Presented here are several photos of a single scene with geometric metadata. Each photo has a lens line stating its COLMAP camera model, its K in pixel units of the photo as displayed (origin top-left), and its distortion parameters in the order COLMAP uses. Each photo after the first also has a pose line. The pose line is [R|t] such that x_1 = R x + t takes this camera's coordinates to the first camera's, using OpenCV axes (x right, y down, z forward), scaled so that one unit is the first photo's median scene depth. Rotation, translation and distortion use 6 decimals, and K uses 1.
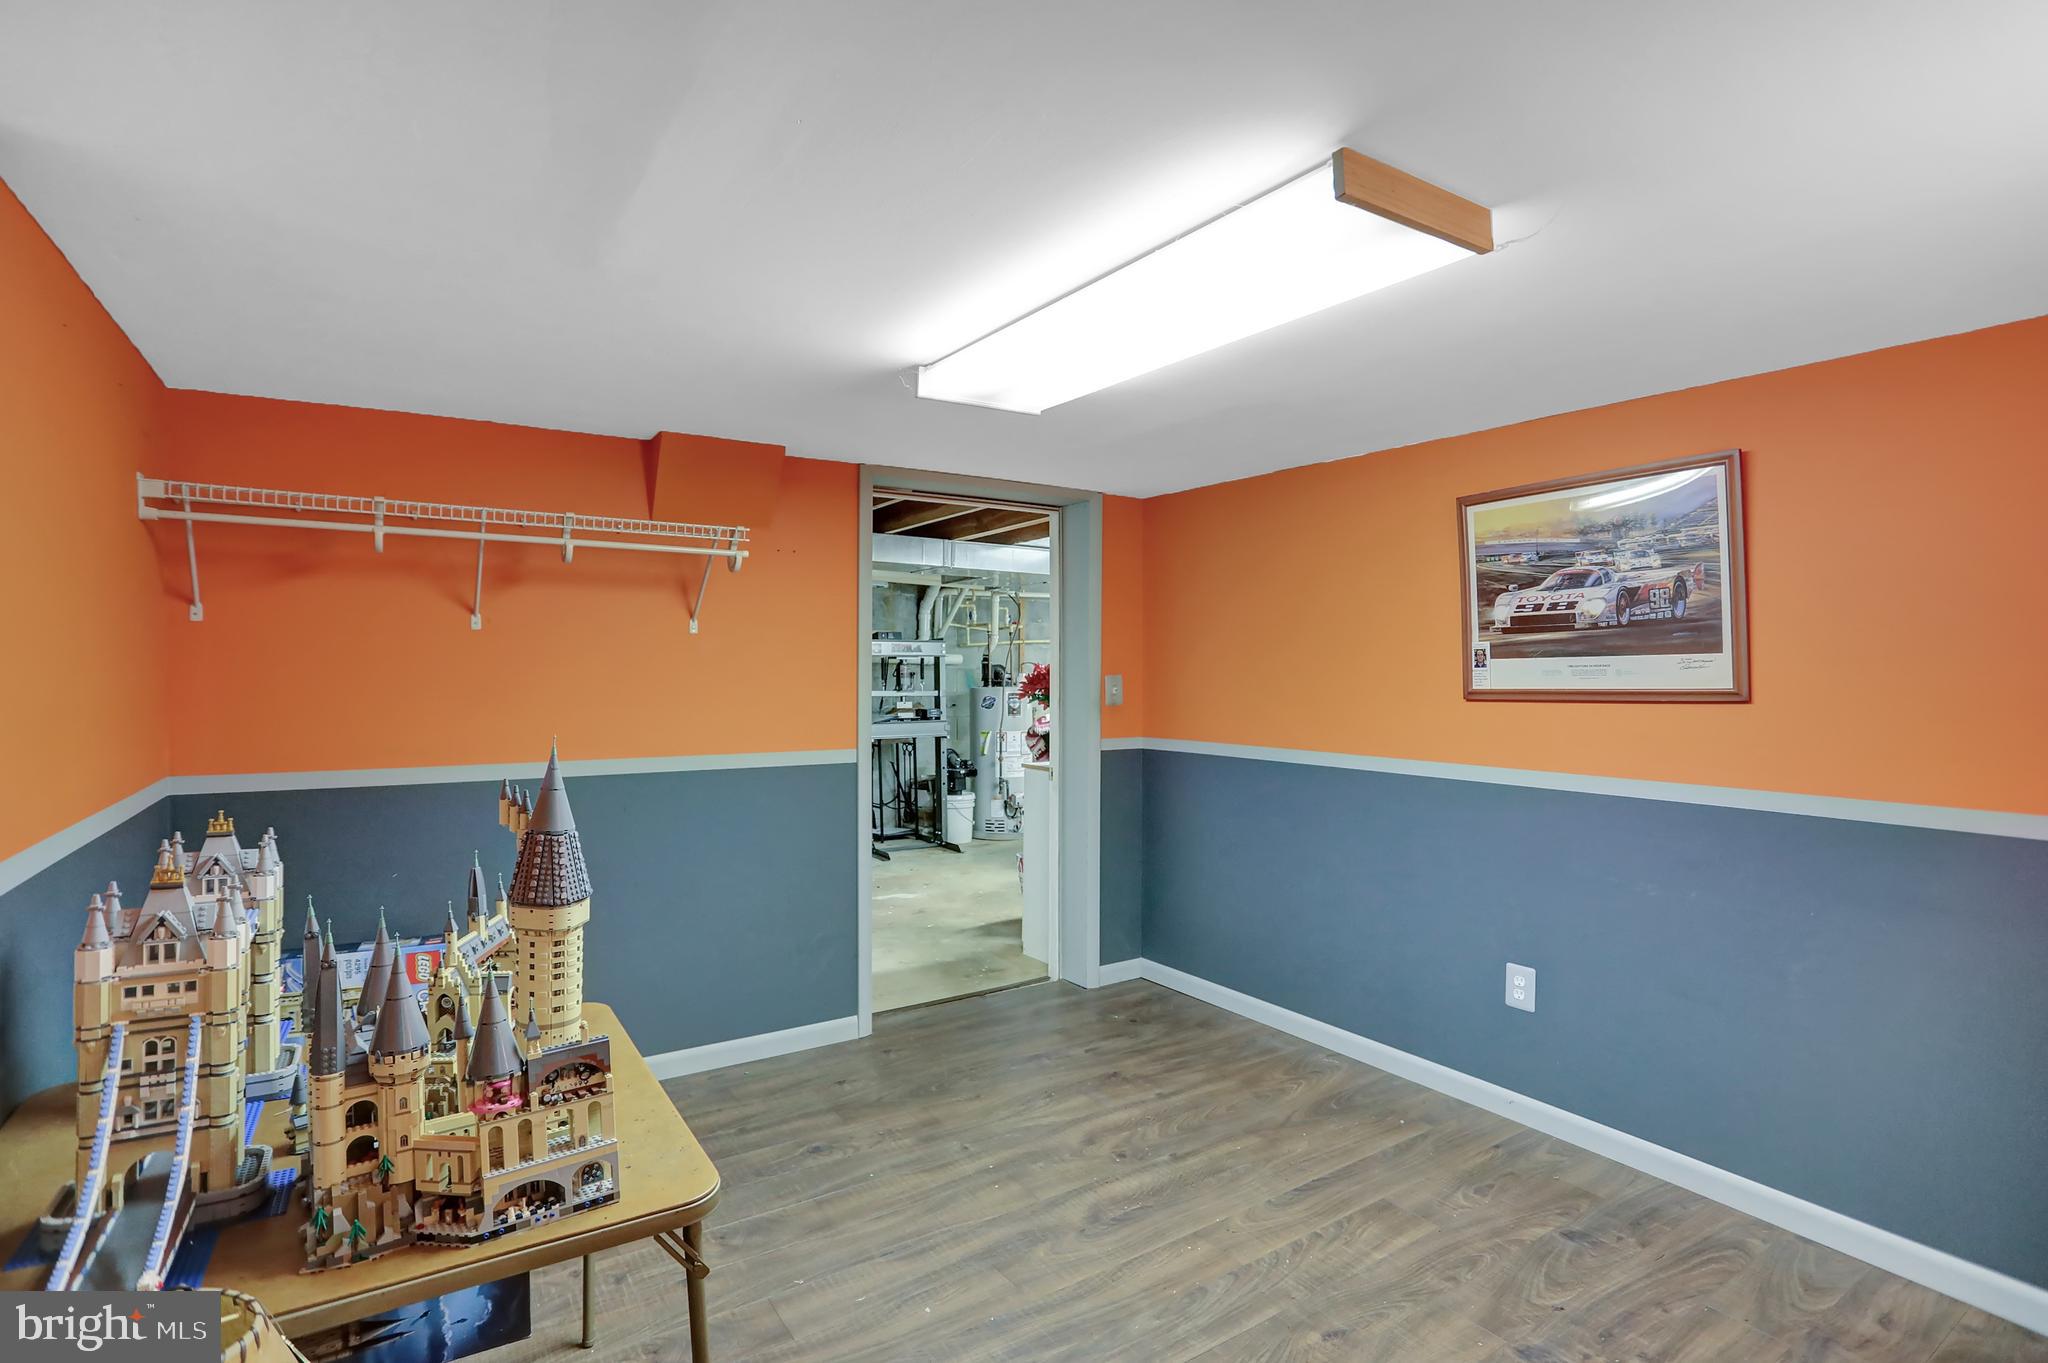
lens RADIAL K [[1001.5, 0, 1025.8], [0, 1001.5, 662.8], [0, 0, 1]] dist [-0.068794, 0.028748]
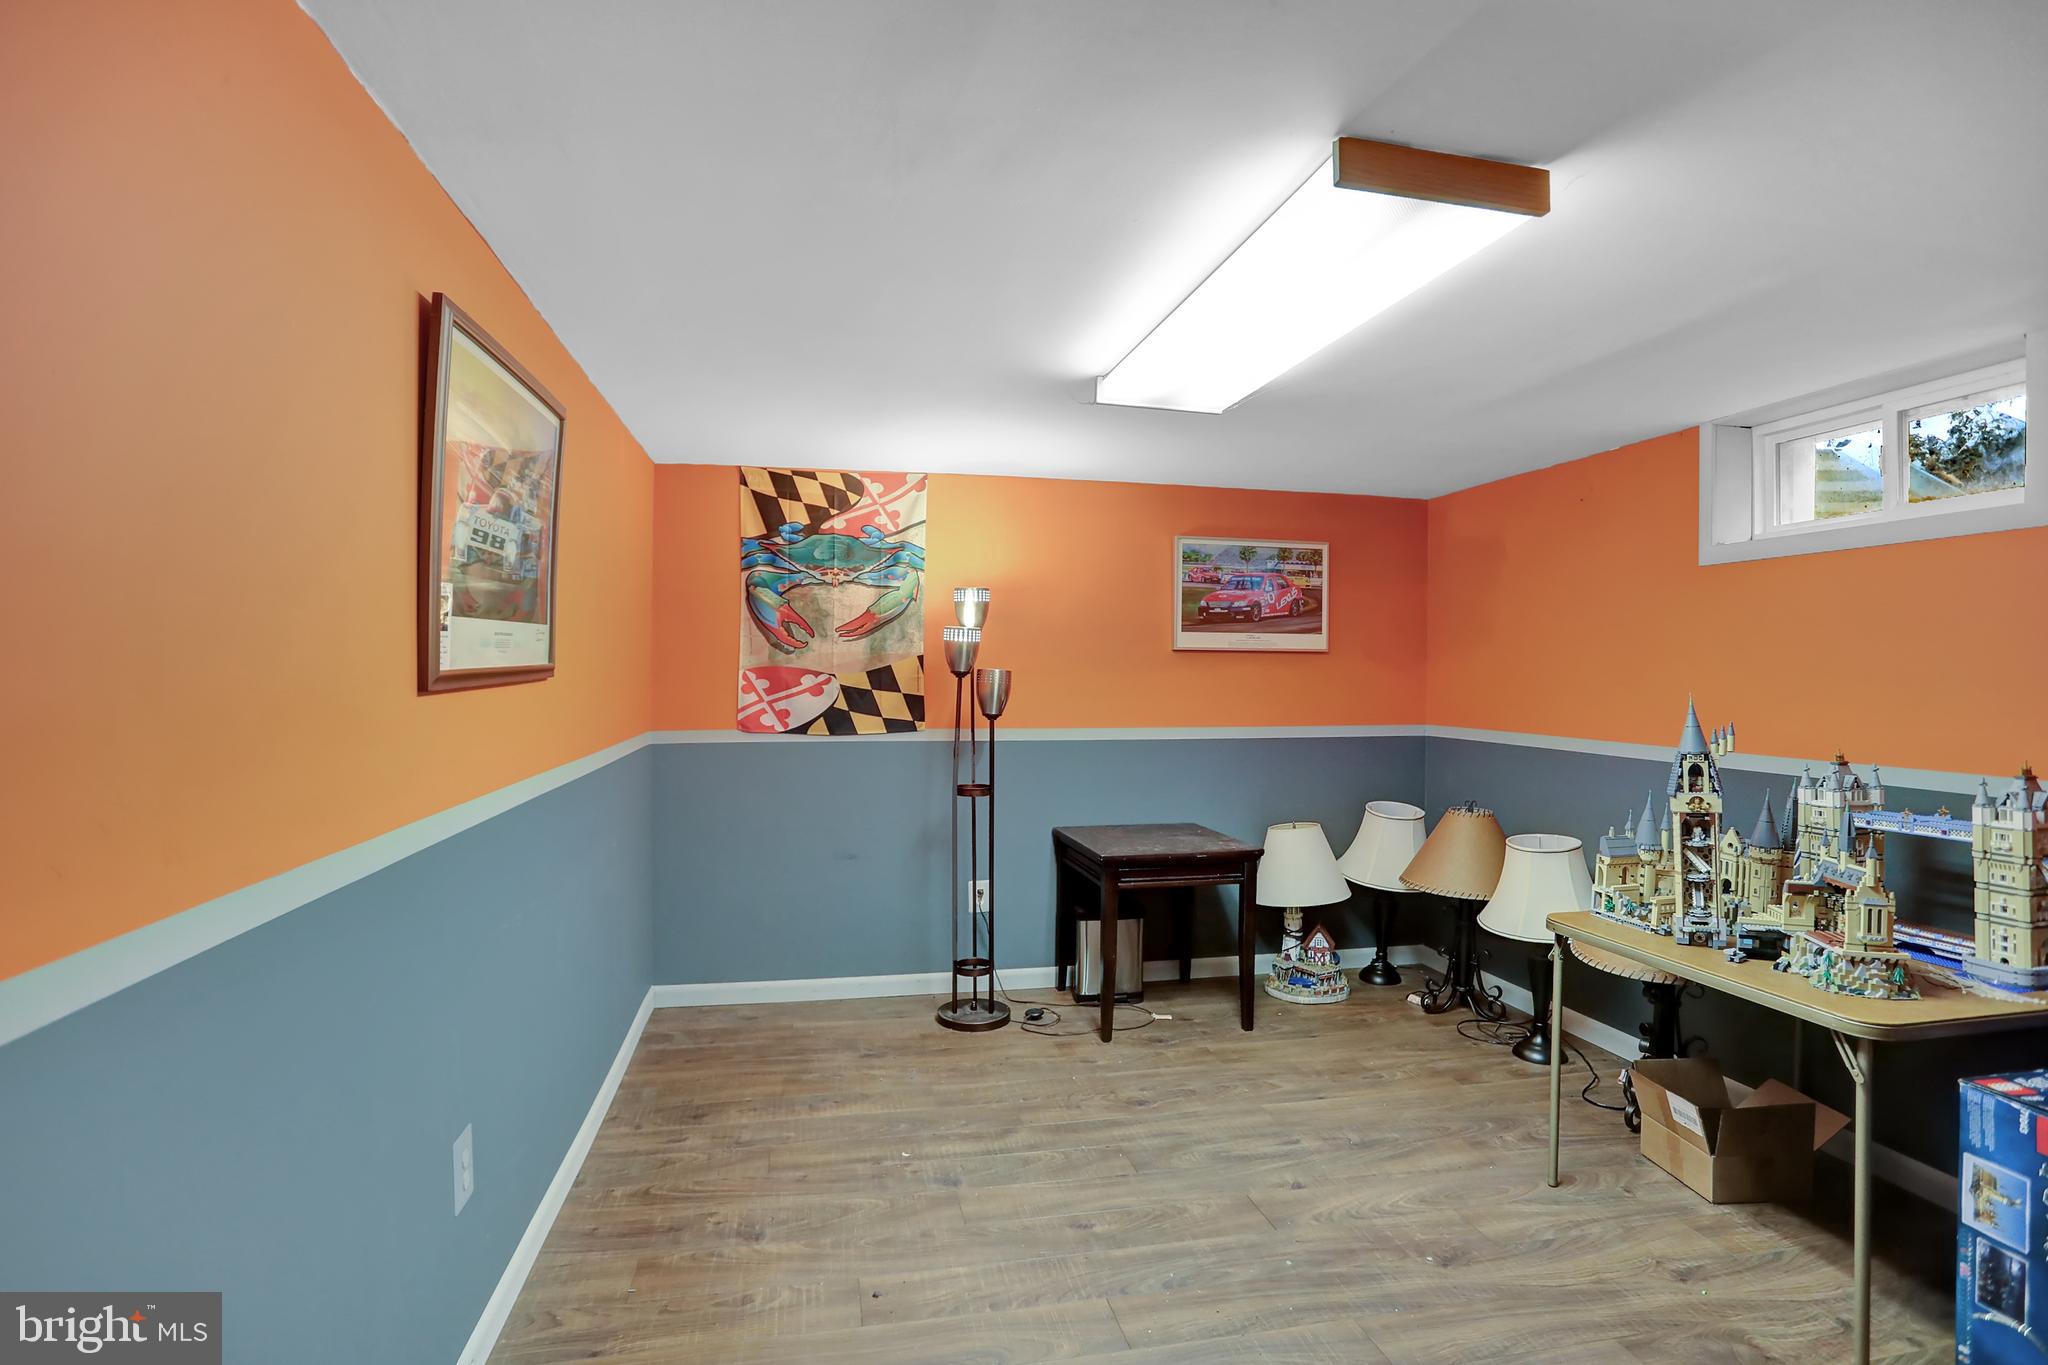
lens RADIAL K [[1001.5, 0, 1025.8], [0, 1001.5, 663.8], [0, 0, 1]] dist [-0.068794, 0.028748]
pose [[-0.930859, -0.004670, 0.365349, -0.038758], [-0.008335, 0.999929, -0.008457, 0.035416], [-0.365283, -0.010918, -0.930832, 1.943372]]
